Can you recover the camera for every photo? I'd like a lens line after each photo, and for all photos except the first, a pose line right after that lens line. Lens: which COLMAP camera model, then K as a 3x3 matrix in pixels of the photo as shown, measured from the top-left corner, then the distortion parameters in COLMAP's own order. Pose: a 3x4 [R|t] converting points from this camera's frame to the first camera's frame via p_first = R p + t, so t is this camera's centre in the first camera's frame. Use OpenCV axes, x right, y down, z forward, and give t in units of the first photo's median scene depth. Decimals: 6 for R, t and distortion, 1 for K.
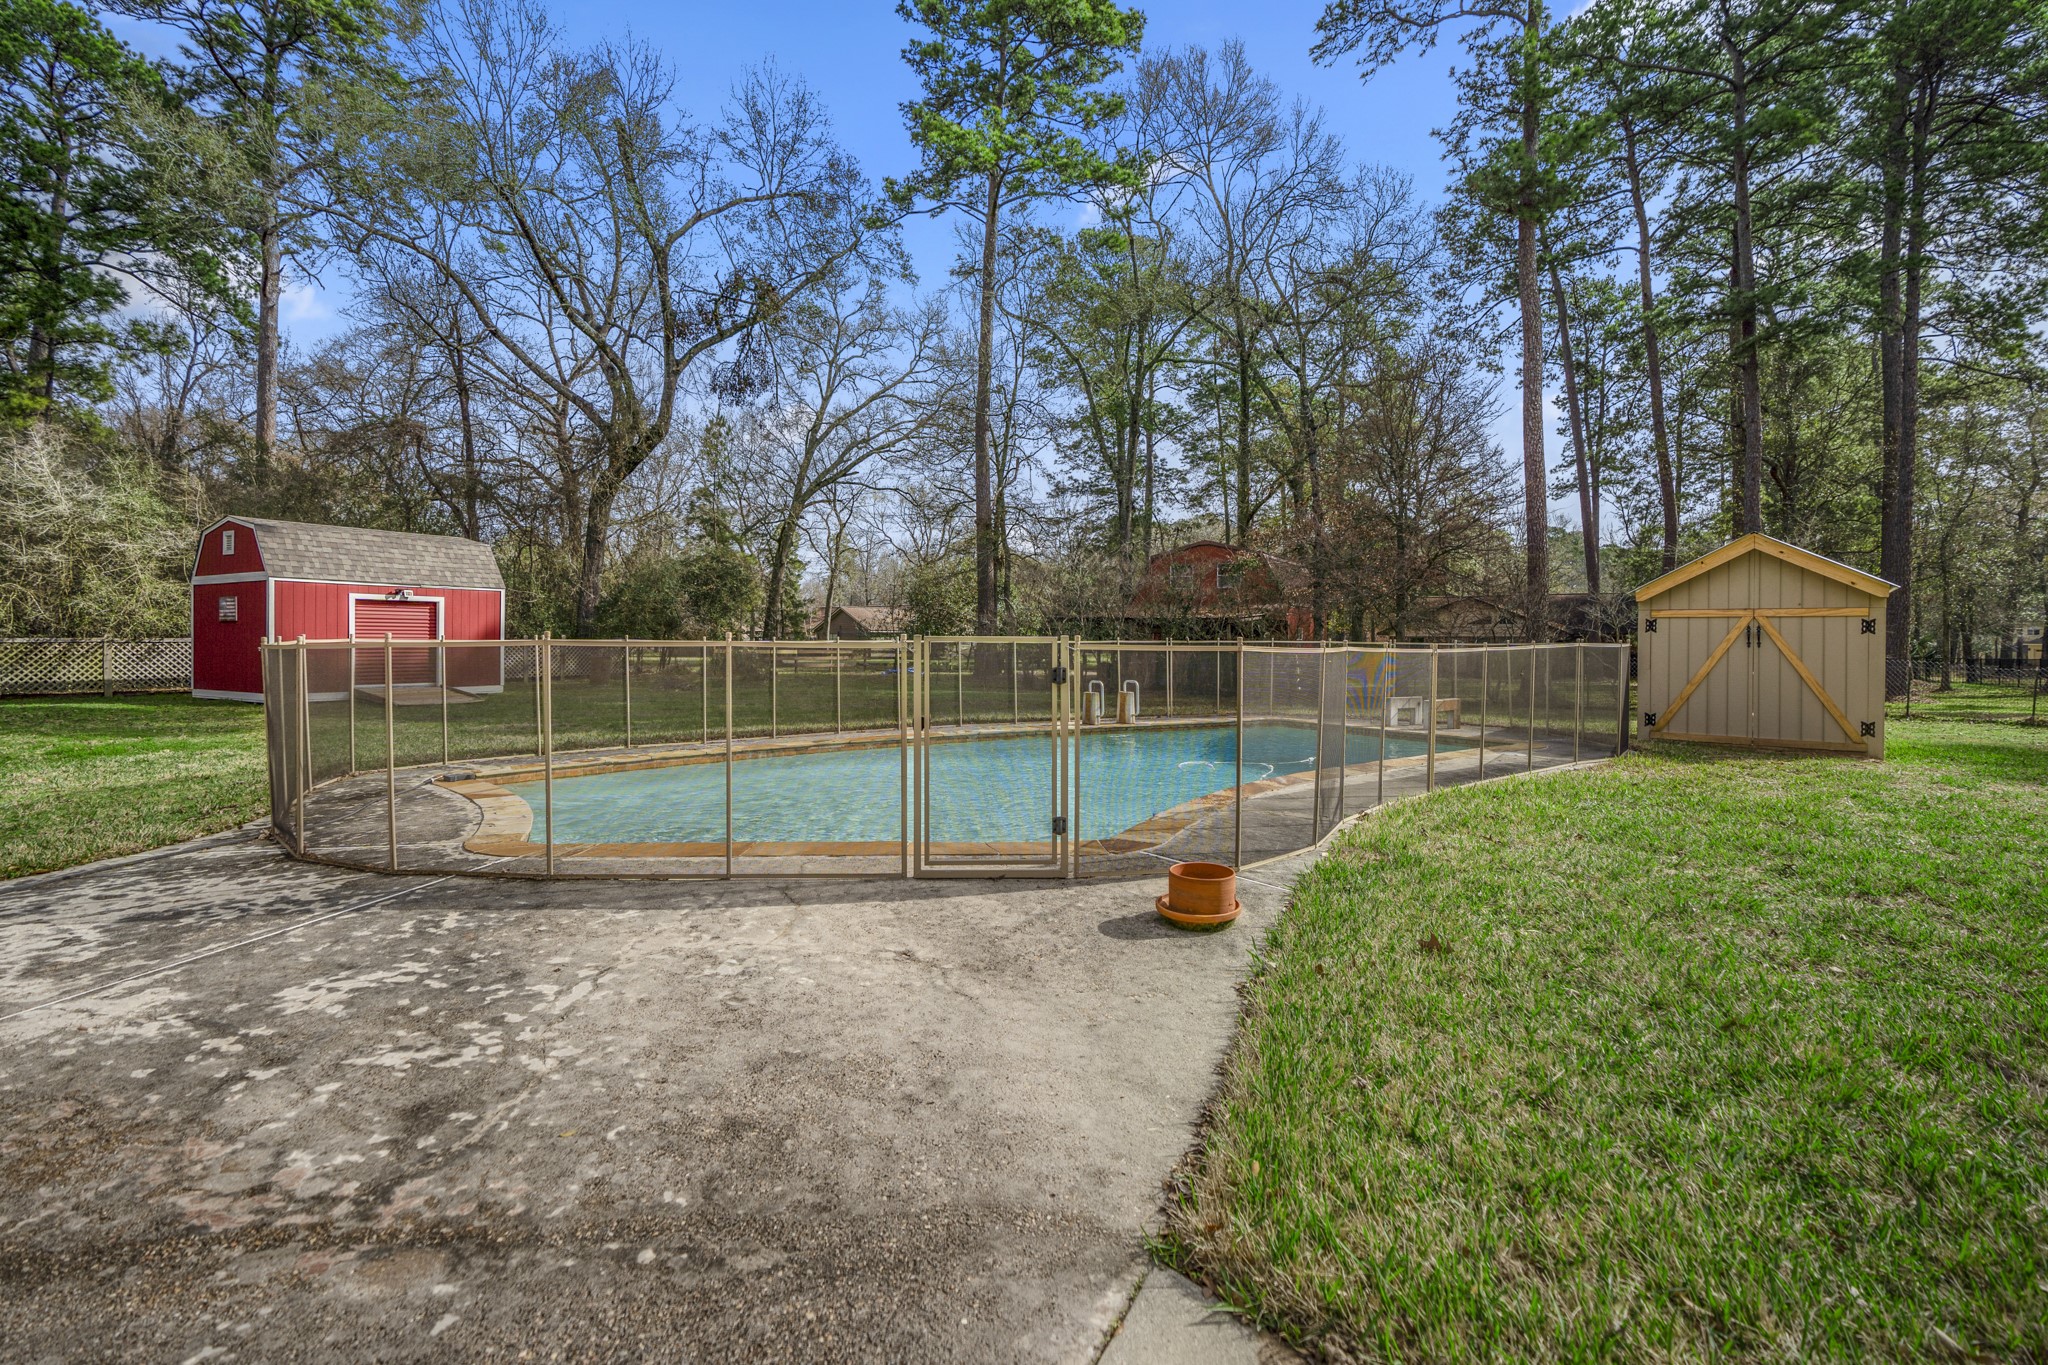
lens RADIAL K [[955.2, 0, 1022.9], [0, 955.2, 647.3], [0, 0, 1]] dist [-0.004796, 0.001254]
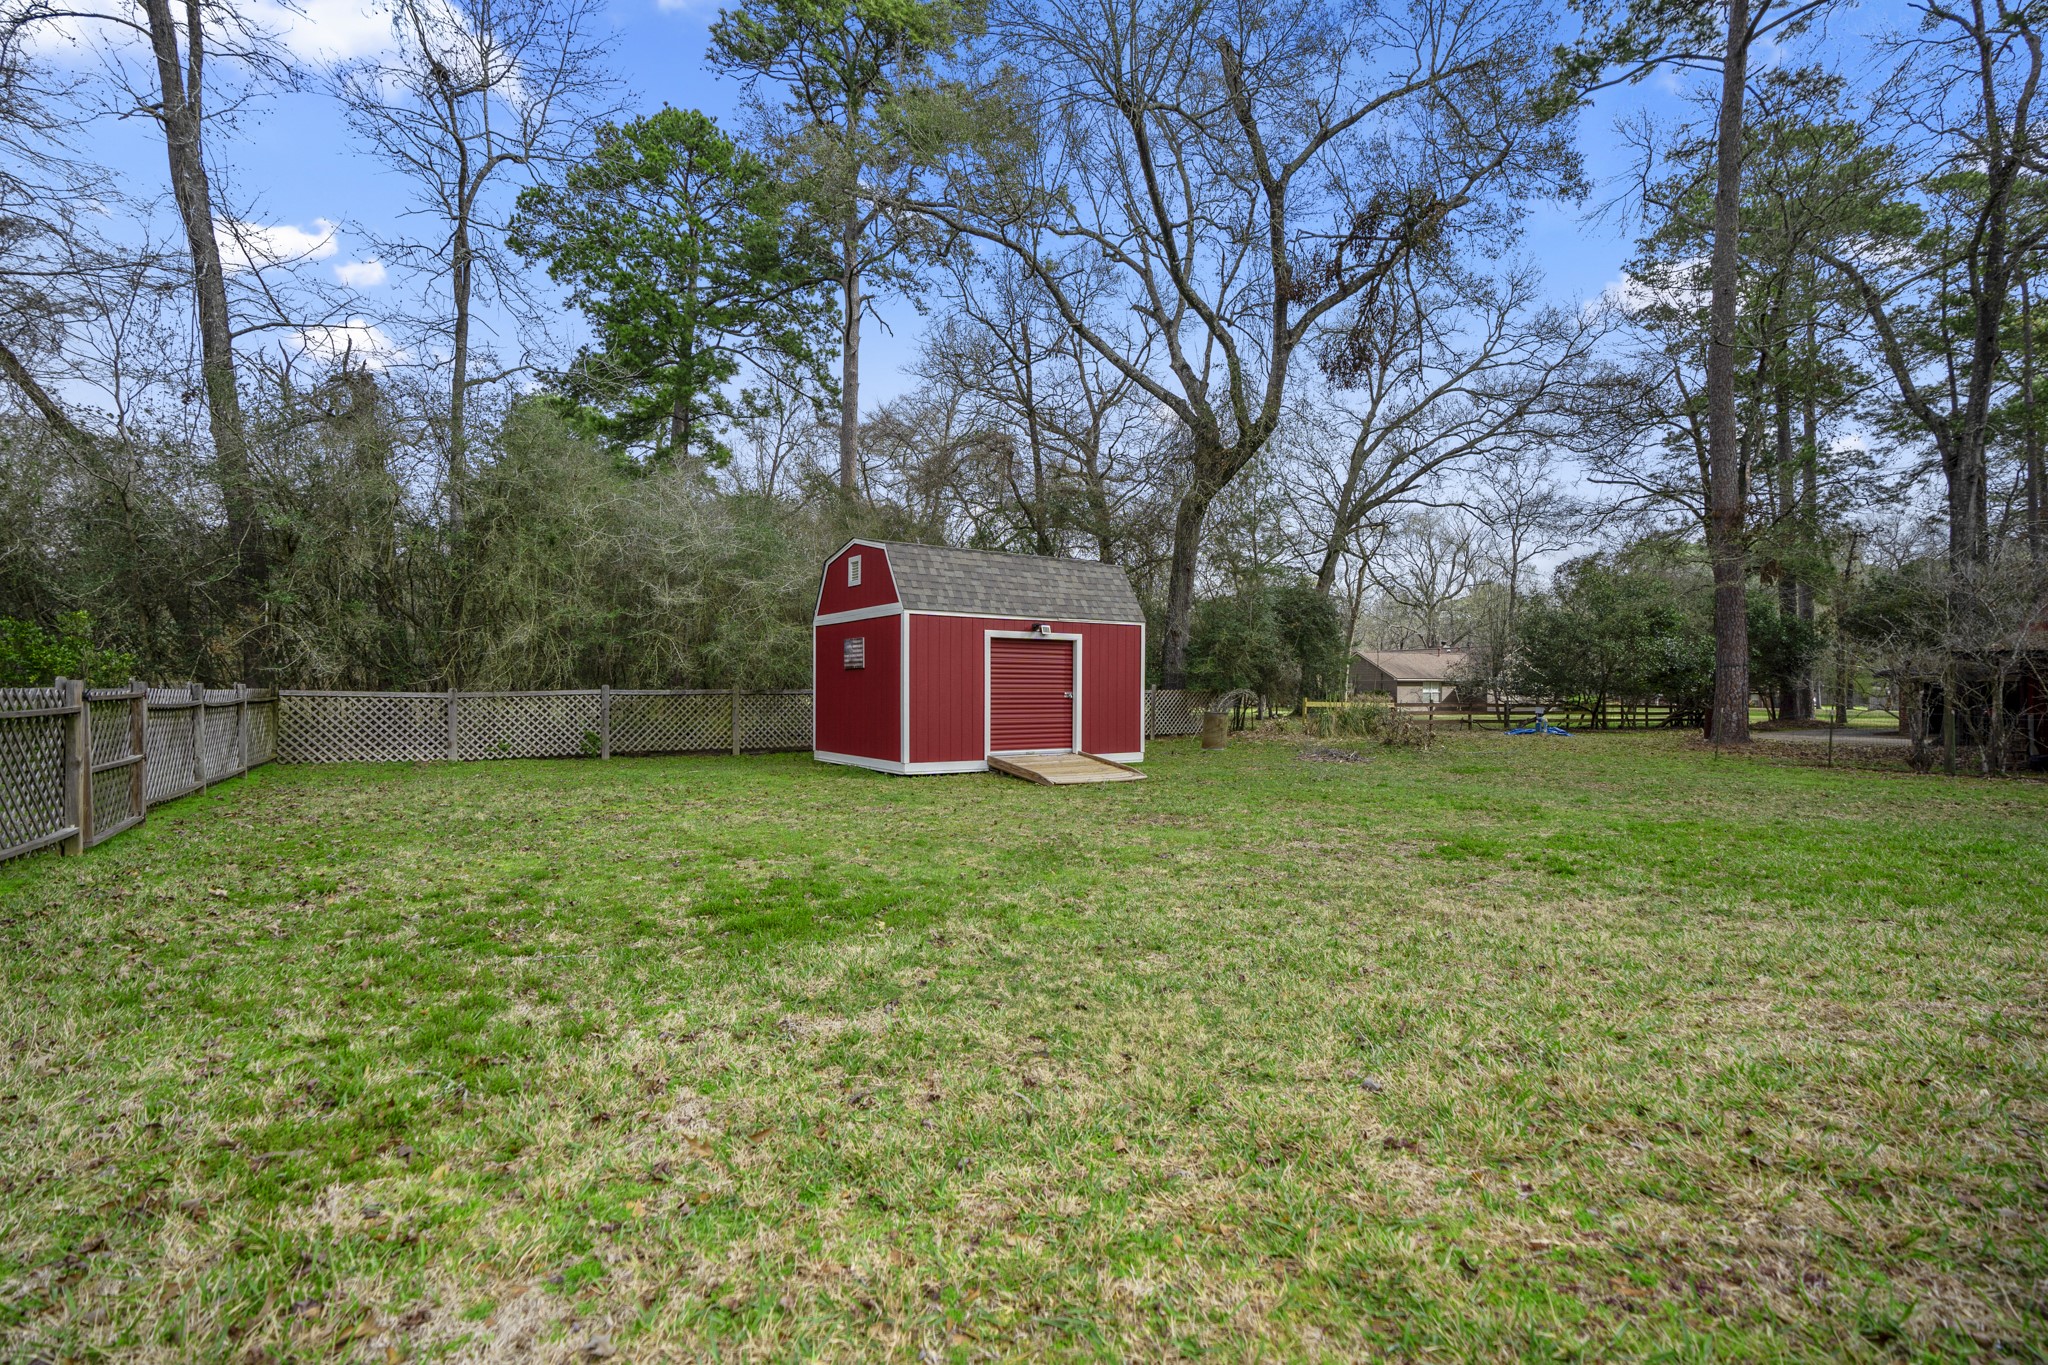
lens RADIAL K [[955.2, 0, 1023.4], [0, 955.2, 693.9], [0, 0, 1]] dist [-0.004796, 0.001254]
pose [[0.899480, -0.000053, -0.436961, -0.217028], [-0.001640, 0.999993, -0.003498, -0.001961], [0.436958, 0.003863, 0.899474, 0.206550]]
